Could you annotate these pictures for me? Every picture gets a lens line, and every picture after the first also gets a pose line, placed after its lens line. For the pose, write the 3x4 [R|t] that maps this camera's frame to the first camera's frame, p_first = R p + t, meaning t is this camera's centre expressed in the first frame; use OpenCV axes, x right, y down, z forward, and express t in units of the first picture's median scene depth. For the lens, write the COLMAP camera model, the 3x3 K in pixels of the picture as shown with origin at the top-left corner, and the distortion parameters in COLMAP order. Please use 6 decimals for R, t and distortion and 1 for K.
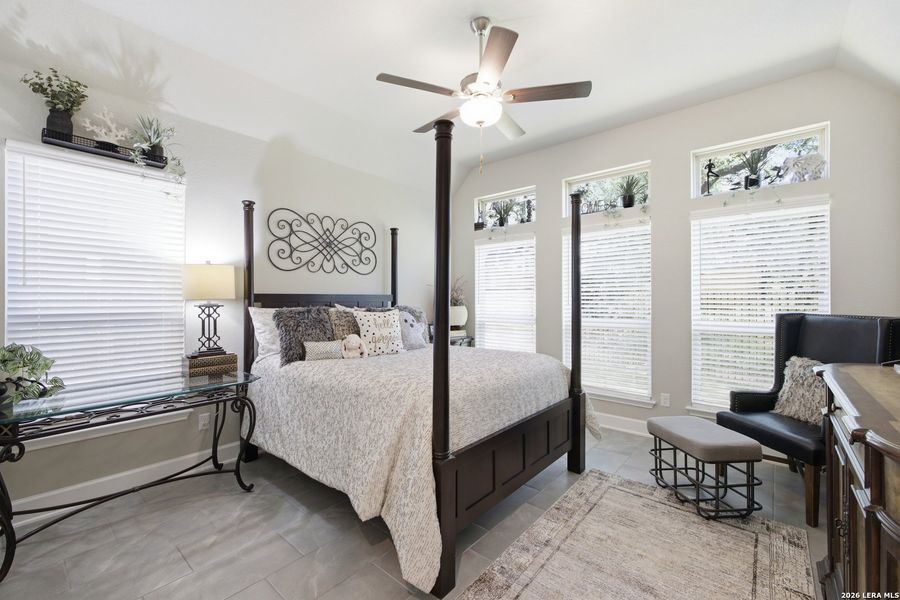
lens RADIAL K [[407.1, 0, 448.7], [0, 407.1, 288.0], [0, 0, 1]] dist [-0.000017, -0.000836]
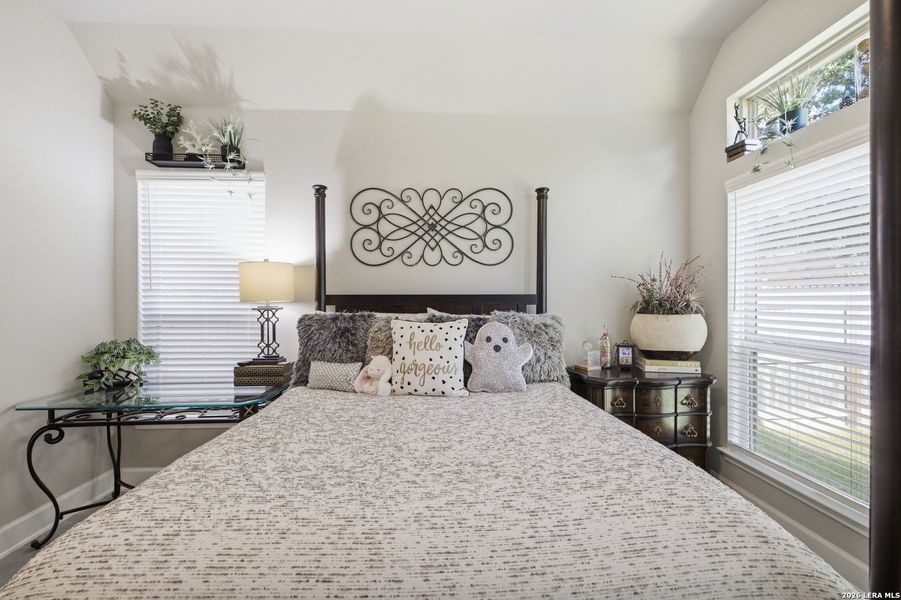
lens RADIAL K [[383.4, 0, 450.5], [0, 383.4, 300.0], [0, 0, 1]] dist [0.001835, -0.000112]
pose [[0.667661, -0.003415, -0.744457, 0.247977], [0.020101, 0.999708, 0.013442, 0.016540], [0.744194, -0.023939, 0.667535, 0.578107]]
